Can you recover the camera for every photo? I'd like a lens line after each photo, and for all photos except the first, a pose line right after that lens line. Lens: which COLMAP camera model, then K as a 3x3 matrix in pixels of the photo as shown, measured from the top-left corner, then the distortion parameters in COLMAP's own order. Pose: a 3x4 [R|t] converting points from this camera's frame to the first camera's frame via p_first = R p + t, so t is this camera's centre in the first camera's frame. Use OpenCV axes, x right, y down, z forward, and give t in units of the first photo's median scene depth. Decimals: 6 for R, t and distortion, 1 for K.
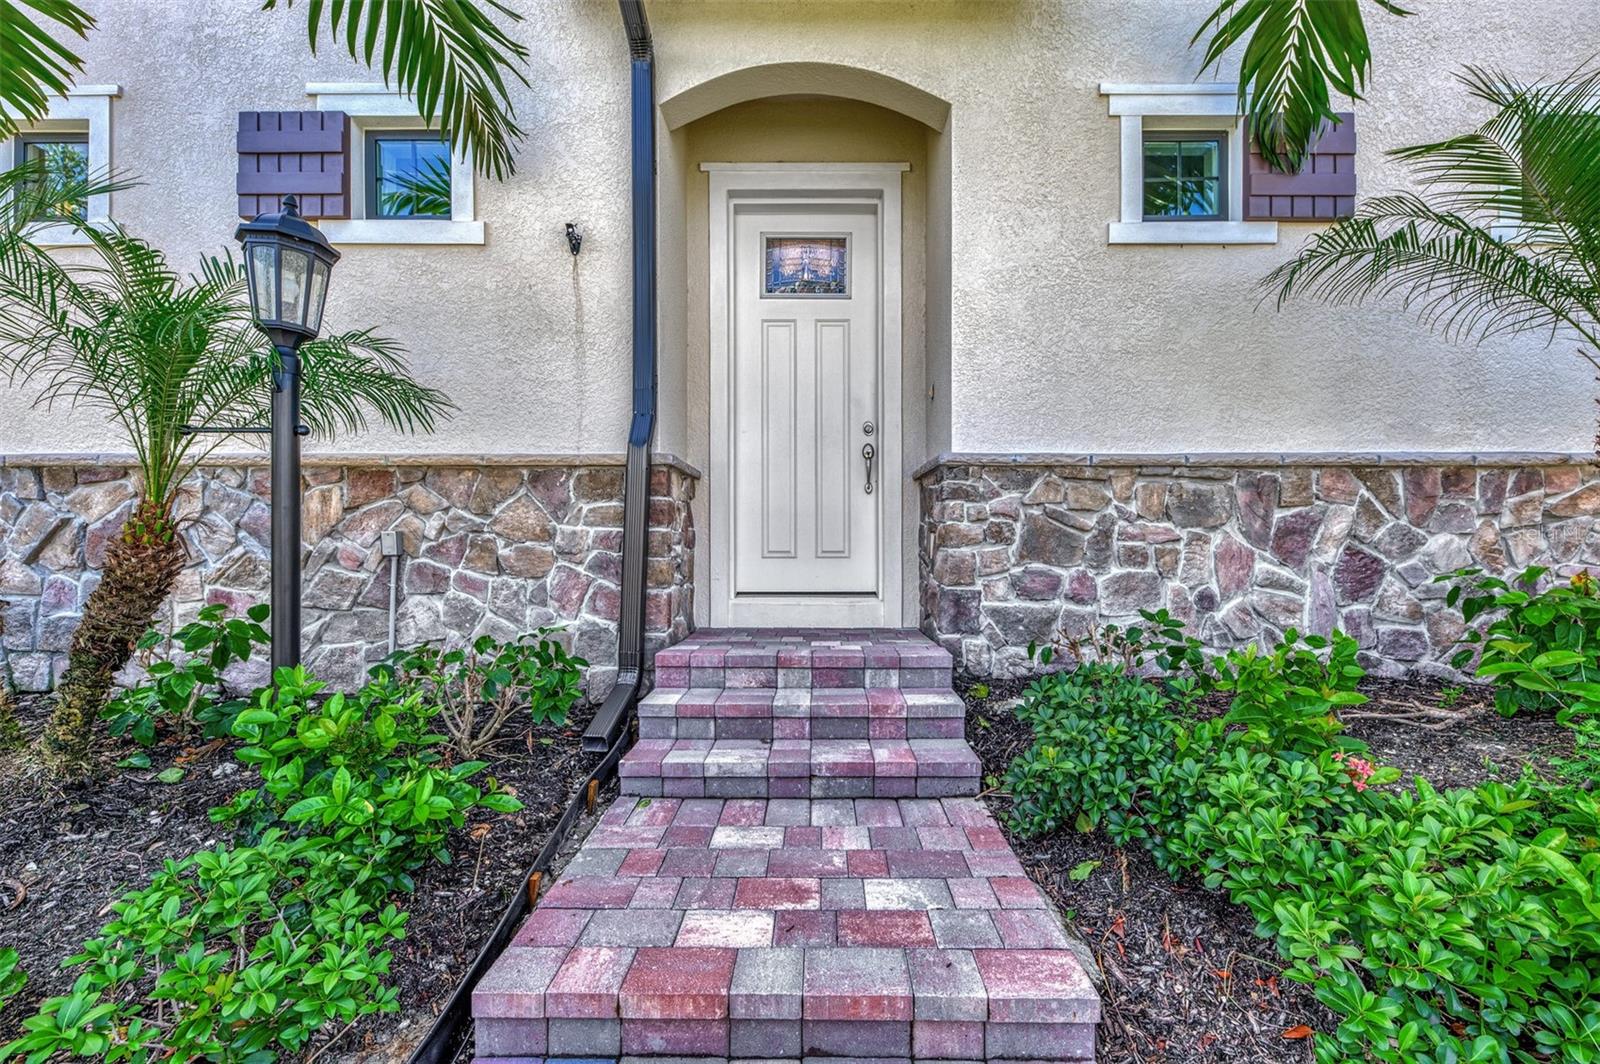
lens RADIAL K [[691.1, 0, 798.5], [0, 691.1, 530.6], [0, 0, 1]] dist [-0.000059, -0.000004]
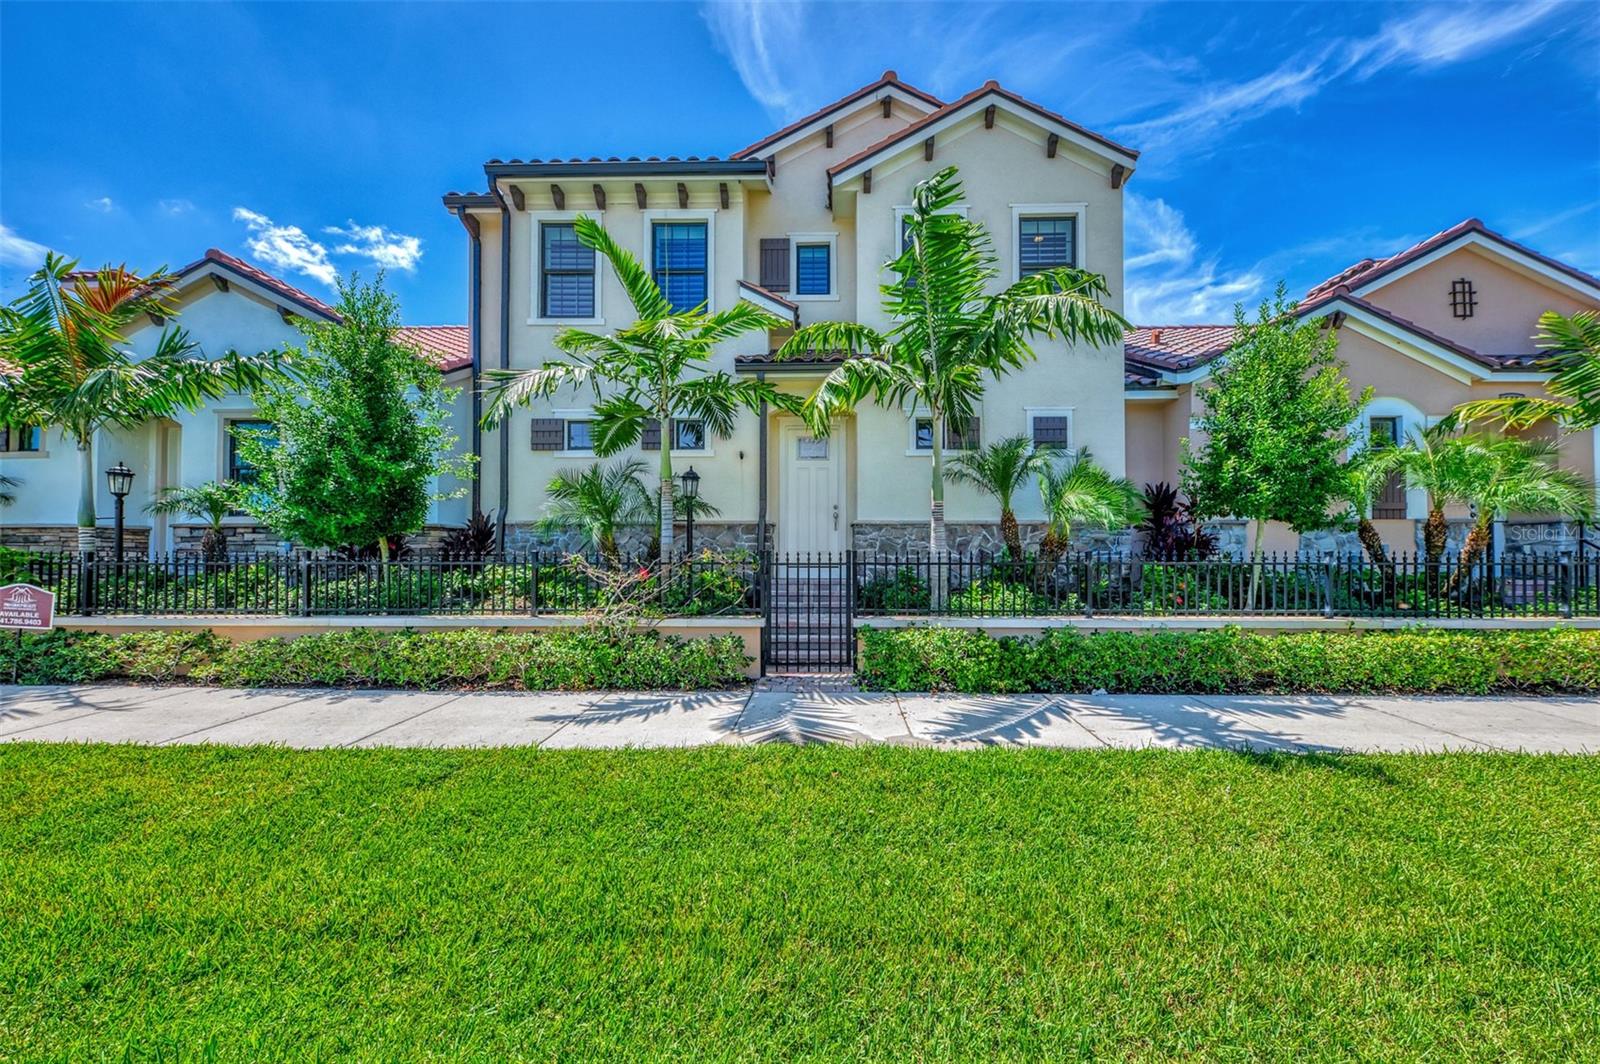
lens RADIAL K [[599.1, 0, 799.0], [0, 599.1, 538.7], [0, 0, 1]] dist [-0.000023, 0.000000]
pose [[0.999884, 0.000048, -0.015231, -0.011421], [-0.000266, 0.999898, -0.014258, 0.013962], [0.015229, 0.014261, 0.999782, -1.830509]]
